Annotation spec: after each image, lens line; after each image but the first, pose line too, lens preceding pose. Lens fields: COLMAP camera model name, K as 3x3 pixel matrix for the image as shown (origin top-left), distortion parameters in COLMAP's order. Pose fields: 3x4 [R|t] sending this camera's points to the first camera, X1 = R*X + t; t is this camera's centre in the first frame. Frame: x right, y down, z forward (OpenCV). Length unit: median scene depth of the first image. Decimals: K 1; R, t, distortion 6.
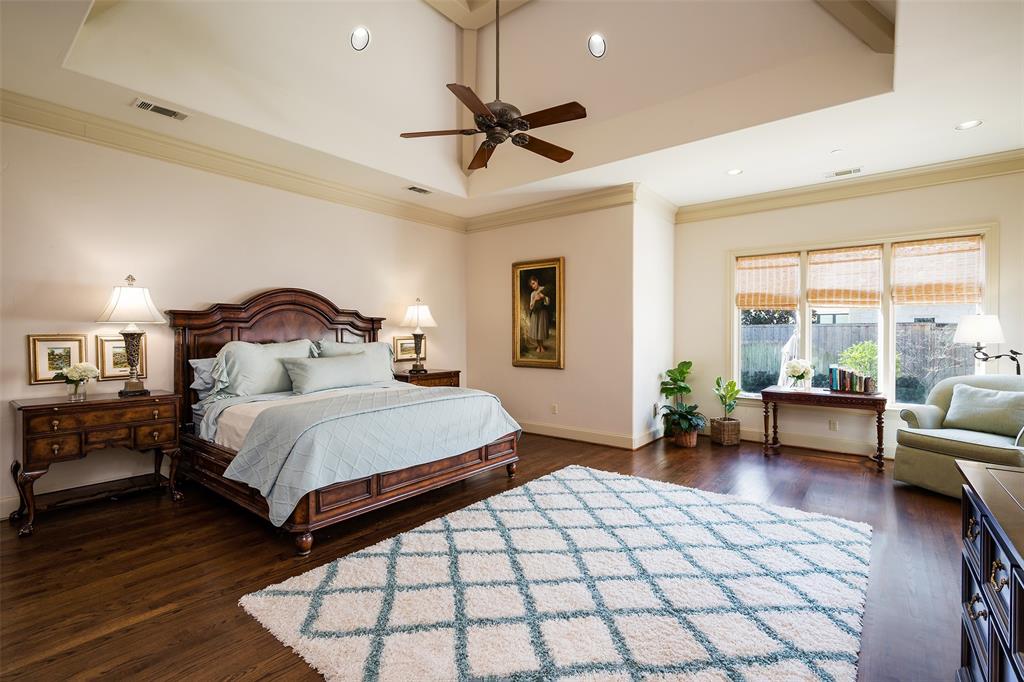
lens RADIAL K [[465.3, 0, 512.0], [0, 465.3, 341.0], [0, 0, 1]] dist [-0.003387, -0.000347]
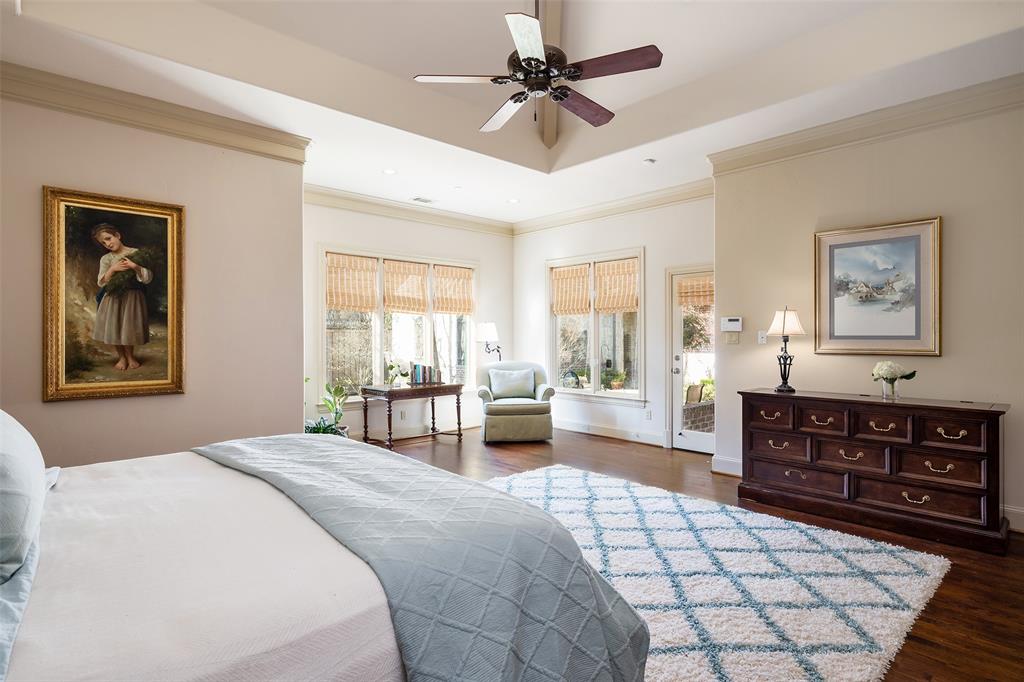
lens RADIAL K [[524.4, 0, 512.0], [0, 524.4, 341.0], [0, 0, 1]] dist [-0.000295, 0.000252]
pose [[0.151297, -0.010868, 0.988429, -0.483603], [0.010545, 0.999900, 0.009380, -0.008928], [-0.988432, 0.009004, 0.151396, 0.473207]]
